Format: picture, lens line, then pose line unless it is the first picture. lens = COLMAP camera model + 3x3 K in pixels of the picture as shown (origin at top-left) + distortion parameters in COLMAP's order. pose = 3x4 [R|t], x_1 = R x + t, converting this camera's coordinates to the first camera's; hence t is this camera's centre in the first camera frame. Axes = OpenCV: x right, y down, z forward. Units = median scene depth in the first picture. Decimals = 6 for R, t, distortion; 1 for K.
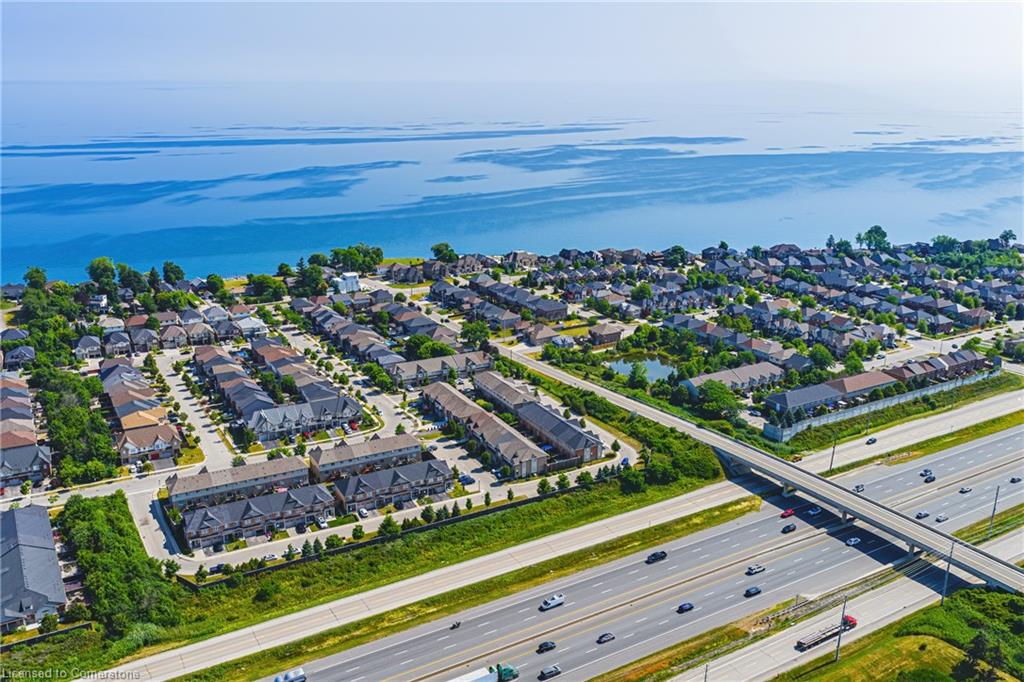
lens RADIAL K [[857.1, 0, 512.0], [0, 857.1, 341.0], [0, 0, 1]] dist [0.013250, -0.020887]
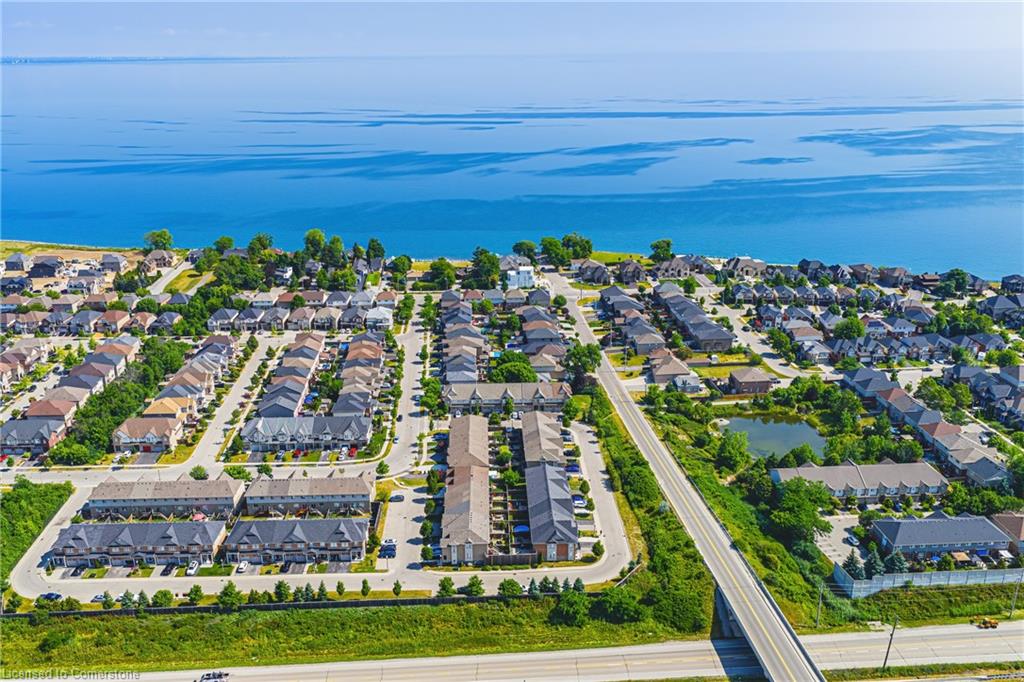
lens RADIAL K [[857.1, 0, 512.0], [0, 857.1, 341.0], [0, 0, 1]] dist [0.013250, -0.020887]
pose [[0.892942, 0.132822, -0.430130, 0.255965], [-0.118654, 0.991137, 0.059735, -0.067595], [0.434252, -0.002303, 0.900788, 0.212072]]
